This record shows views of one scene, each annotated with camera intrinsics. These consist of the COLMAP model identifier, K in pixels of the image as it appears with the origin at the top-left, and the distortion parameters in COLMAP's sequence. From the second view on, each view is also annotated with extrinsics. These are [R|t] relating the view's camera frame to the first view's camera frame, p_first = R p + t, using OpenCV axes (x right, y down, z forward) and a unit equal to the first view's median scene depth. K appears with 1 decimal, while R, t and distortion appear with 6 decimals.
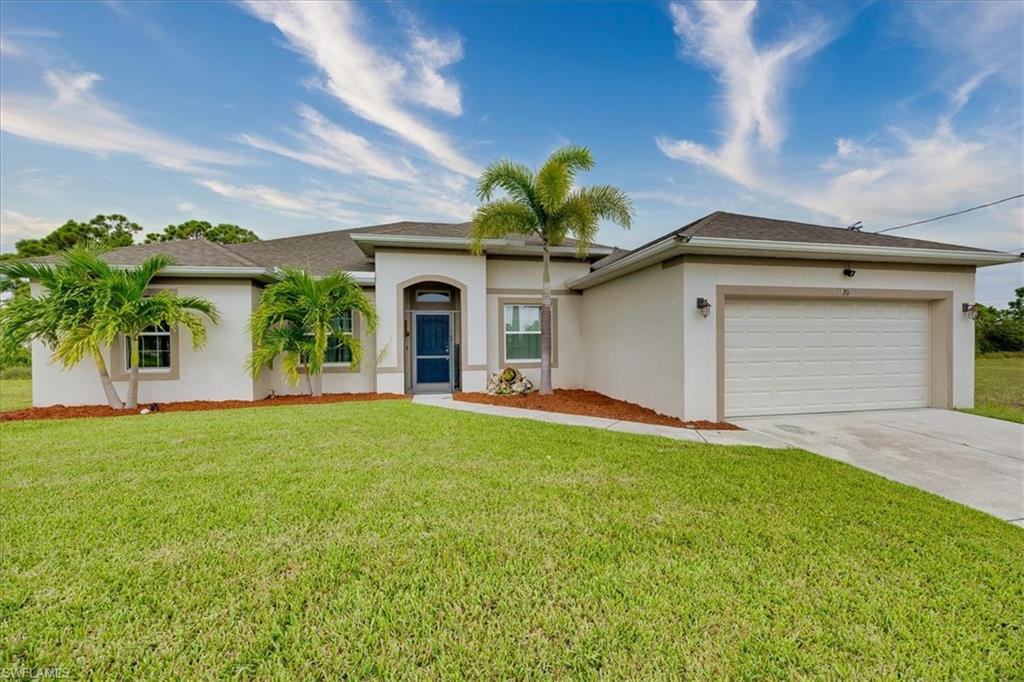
lens RADIAL K [[389.6, 0, 503.5], [0, 389.6, 342.6], [0, 0, 1]] dist [-0.004316, -0.000107]
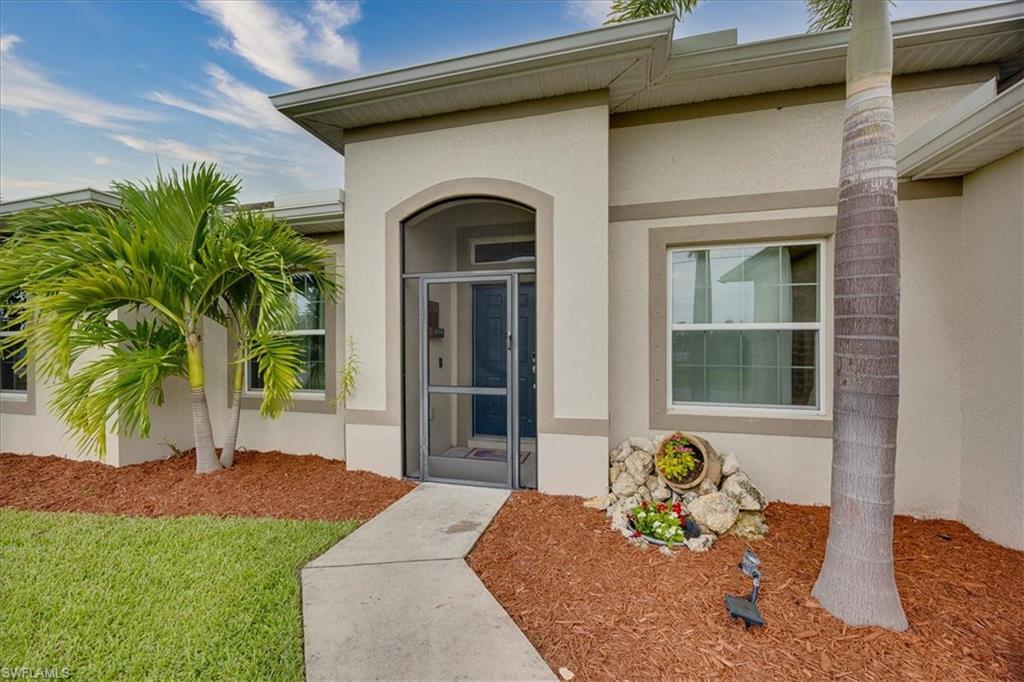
lens RADIAL K [[389.6, 0, 506.7], [0, 389.6, 349.5], [0, 0, 1]] dist [-0.004316, -0.000107]
pose [[0.907612, 0.010136, -0.419688, 0.019931], [-0.008845, 0.999948, 0.005022, -0.006736], [0.419717, -0.000846, 0.907655, 0.669094]]
